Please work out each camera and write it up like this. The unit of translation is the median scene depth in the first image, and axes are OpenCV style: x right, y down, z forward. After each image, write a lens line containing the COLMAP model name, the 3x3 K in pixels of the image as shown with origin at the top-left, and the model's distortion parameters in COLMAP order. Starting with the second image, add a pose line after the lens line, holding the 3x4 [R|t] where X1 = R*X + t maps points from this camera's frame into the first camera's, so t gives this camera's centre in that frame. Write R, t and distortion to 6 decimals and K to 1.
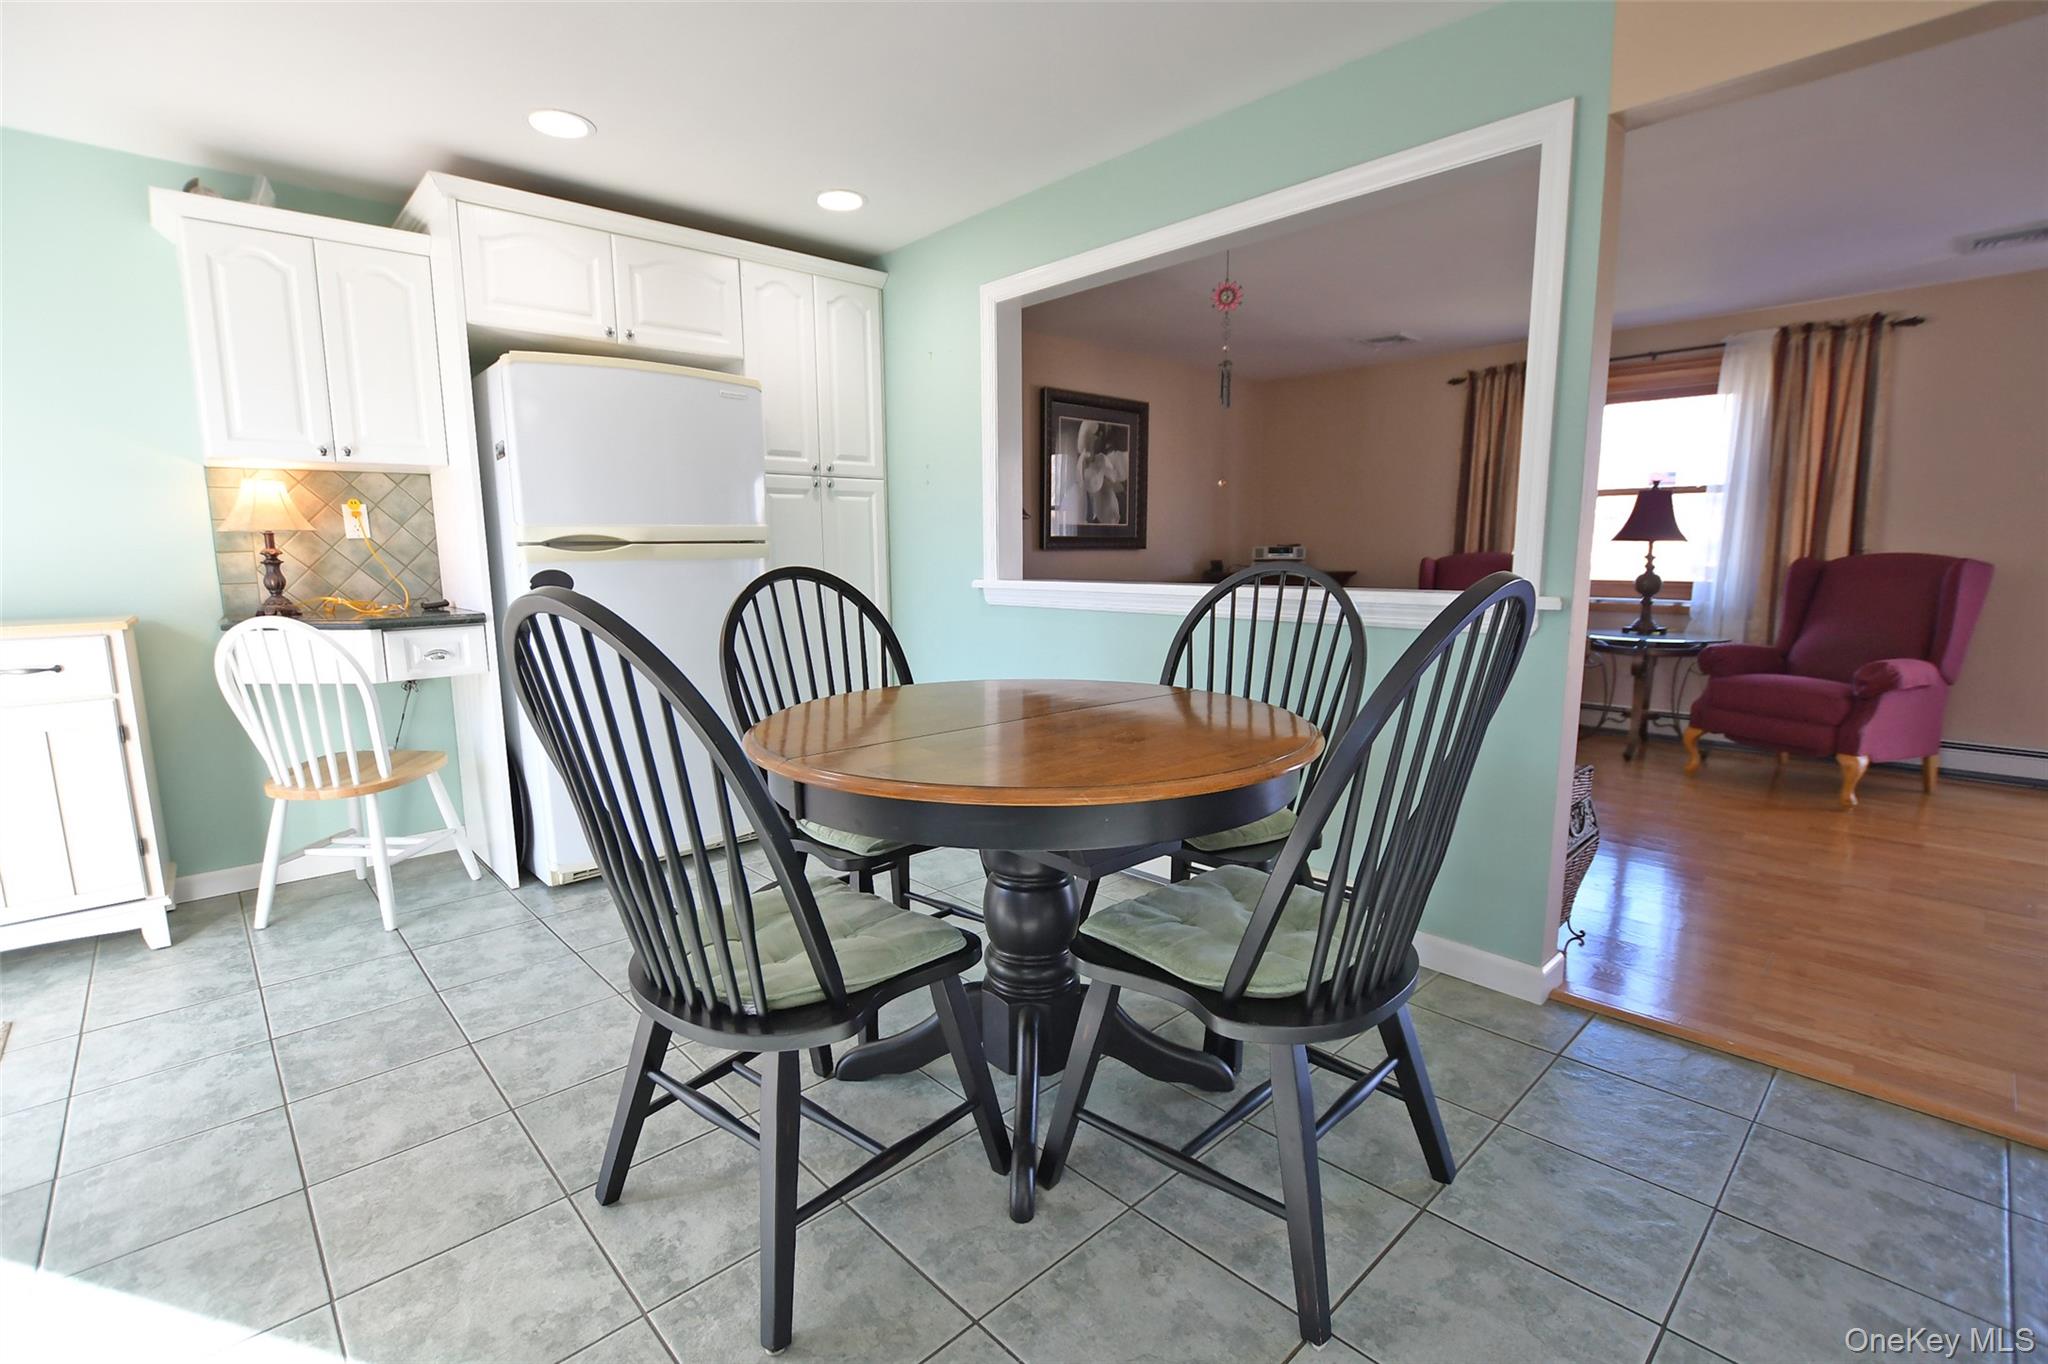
lens RADIAL K [[921.9, 0, 1007.1], [0, 921.9, 693.6], [0, 0, 1]] dist [-0.028913, 0.001461]
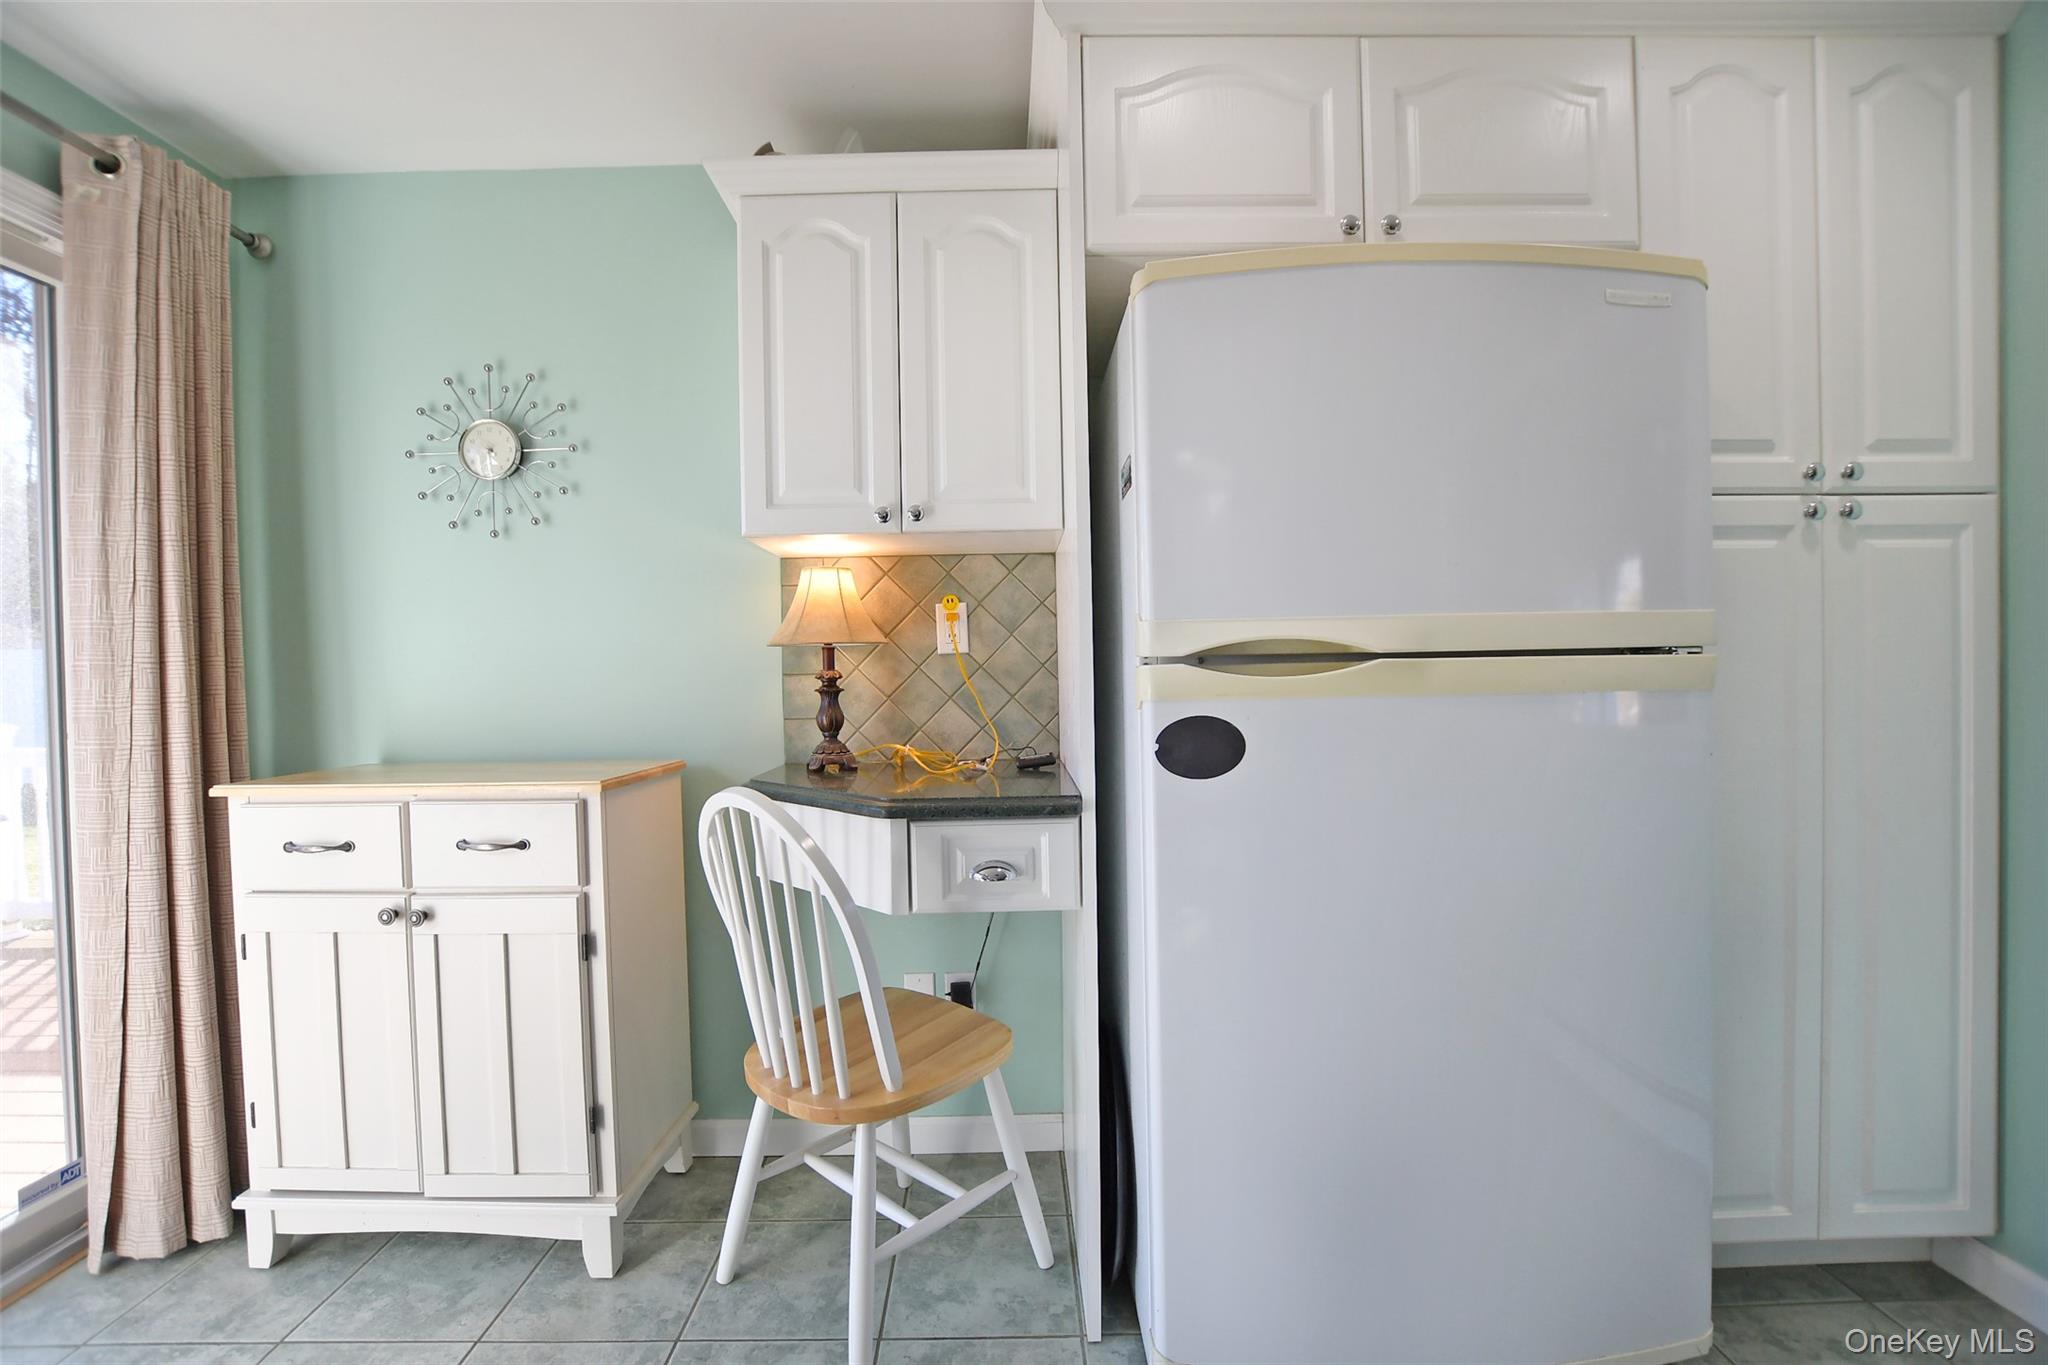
lens RADIAL K [[907.0, 0, 1007.2], [0, 907.0, 694.9], [0, 0, 1]] dist [-0.034016, 0.006386]
pose [[0.738277, 0.011639, -0.674398, -0.247468], [-0.092998, 0.992058, -0.084686, -0.091927], [0.668056, 0.125239, 0.733496, 0.562764]]
